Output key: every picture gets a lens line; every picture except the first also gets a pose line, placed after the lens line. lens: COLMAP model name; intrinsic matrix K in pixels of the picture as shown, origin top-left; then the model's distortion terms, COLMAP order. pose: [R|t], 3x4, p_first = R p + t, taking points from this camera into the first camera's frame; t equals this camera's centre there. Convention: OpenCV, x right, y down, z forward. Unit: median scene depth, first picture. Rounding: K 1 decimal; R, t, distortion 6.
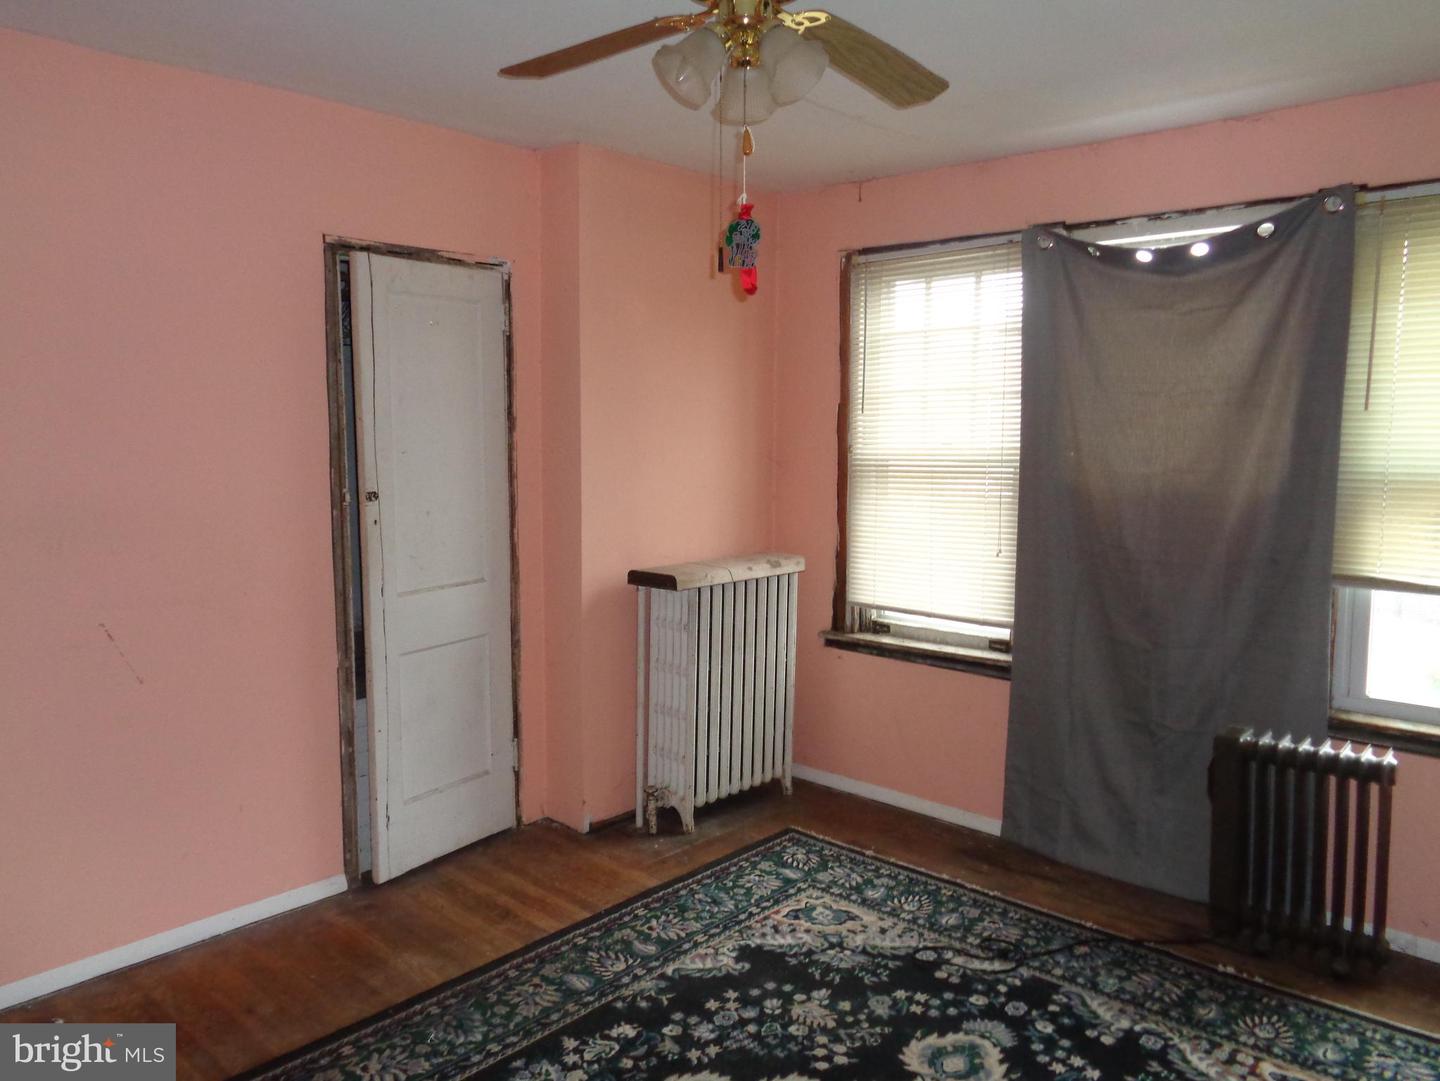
lens RADIAL K [[1068.1, 0, 710.7], [0, 1068.1, 536.4], [0, 0, 1]] dist [0.008999, -0.006517]
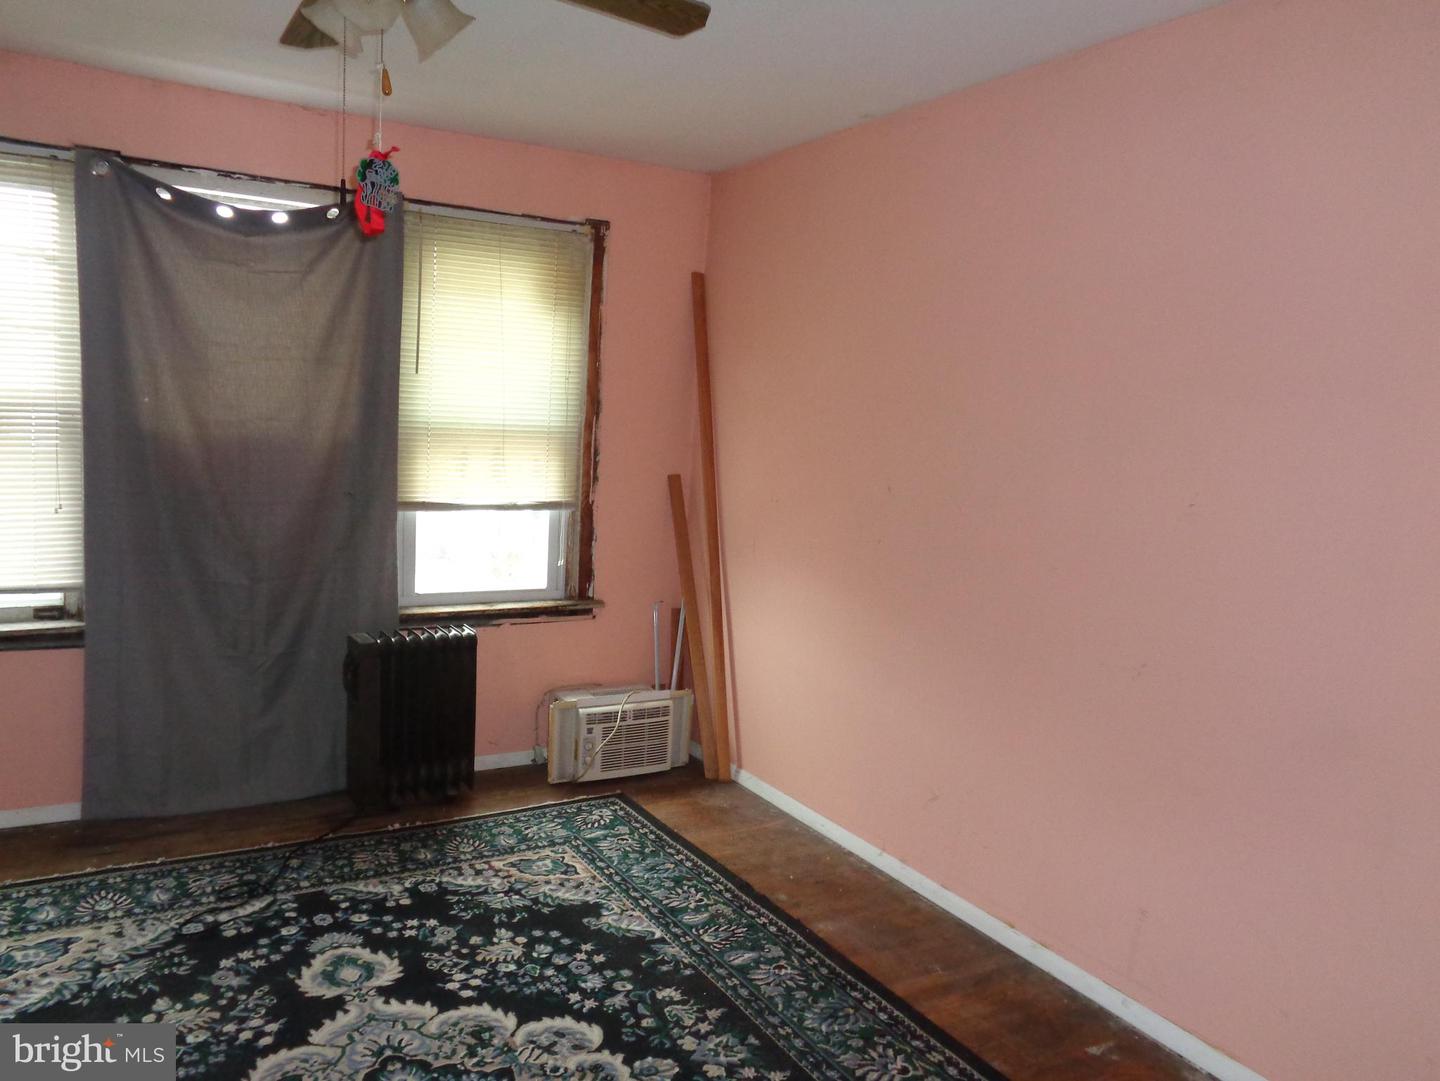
lens RADIAL K [[1068.1, 0, 707.6], [0, 1068.1, 536.7], [0, 0, 1]] dist [0.008999, -0.006517]
pose [[0.316534, -0.095468, 0.943765, -0.510649], [0.048604, 0.995248, 0.084374, -0.012769], [-0.947335, 0.019164, 0.319670, 0.251446]]
